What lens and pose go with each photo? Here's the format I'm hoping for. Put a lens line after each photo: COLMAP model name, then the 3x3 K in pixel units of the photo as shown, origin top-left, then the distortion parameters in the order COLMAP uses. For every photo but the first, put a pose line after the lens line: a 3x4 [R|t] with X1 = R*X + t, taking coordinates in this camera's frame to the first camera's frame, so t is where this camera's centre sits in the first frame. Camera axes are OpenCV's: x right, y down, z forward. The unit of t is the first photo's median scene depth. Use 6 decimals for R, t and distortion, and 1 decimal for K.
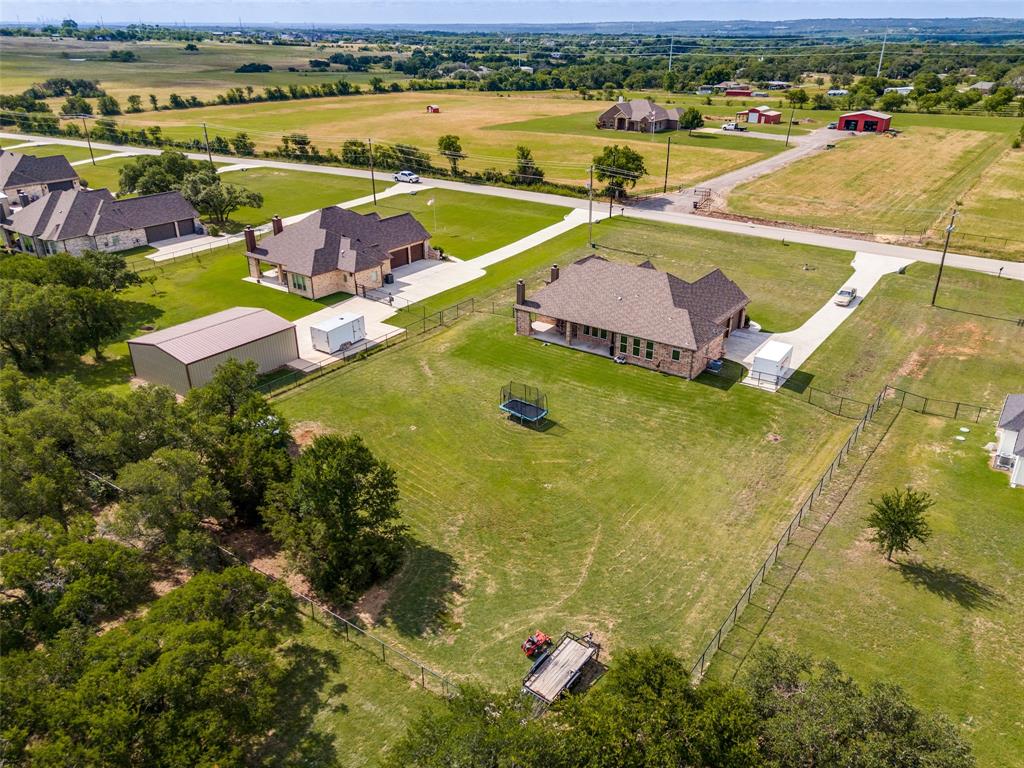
lens RADIAL K [[791.4, 0, 512.0], [0, 791.4, 384.0], [0, 0, 1]] dist [0.032341, -0.003335]
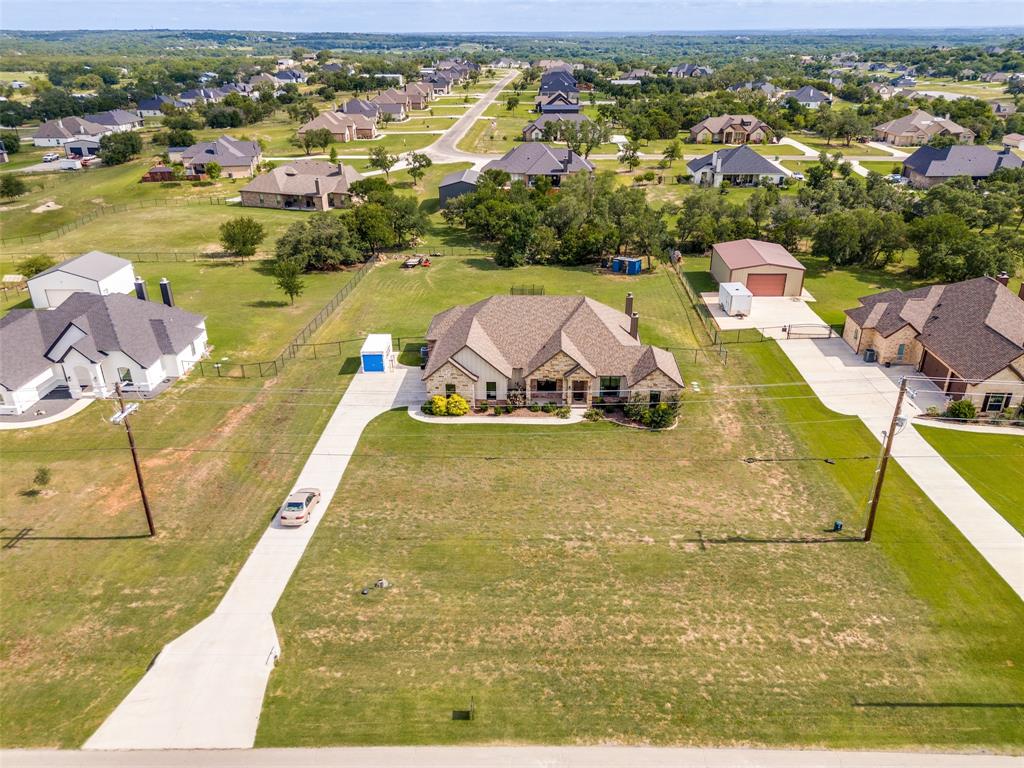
lens RADIAL K [[791.4, 0, 512.0], [0, 791.4, 384.0], [0, 0, 1]] dist [0.032341, -0.003335]
pose [[-0.841904, 0.220493, -0.492525, 0.666363], [-0.220557, 0.692395, 0.686982, -0.720713], [0.492497, 0.687002, -0.534298, 1.589109]]
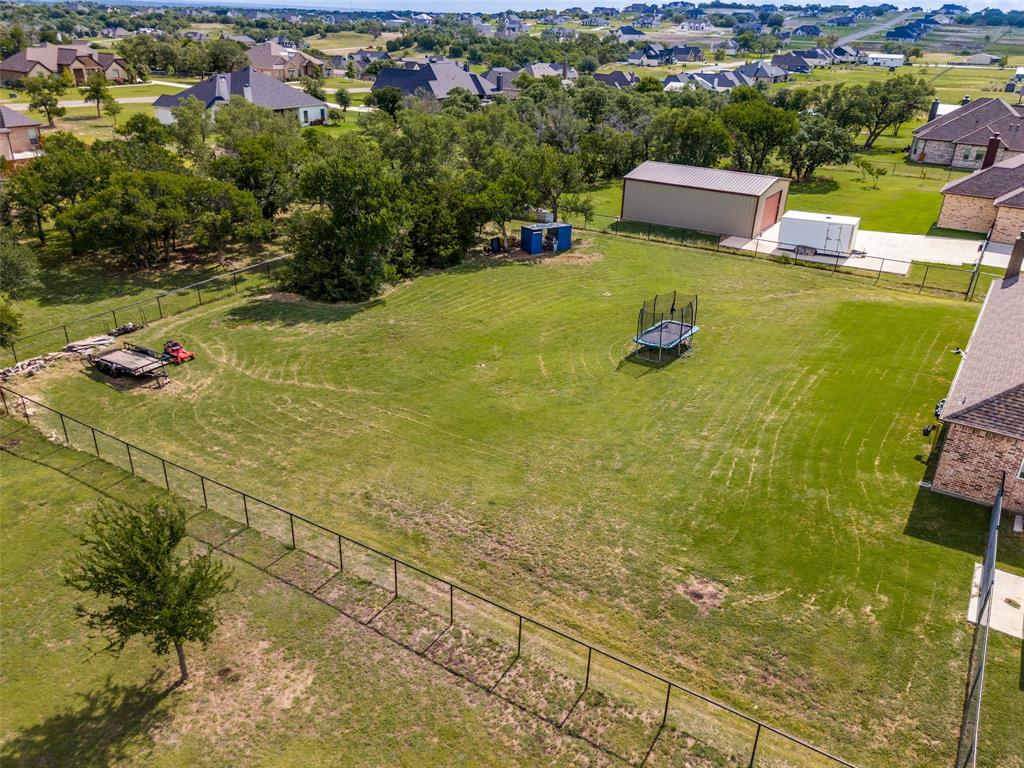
lens RADIAL K [[791.4, 0, 512.0], [0, 791.4, 384.0], [0, 0, 1]] dist [0.032341, -0.003335]
pose [[0.037948, 0.419268, -0.907069, 0.526525], [-0.438065, 0.822832, 0.362005, -0.096610], [0.898142, 0.383617, 0.214892, 0.654032]]
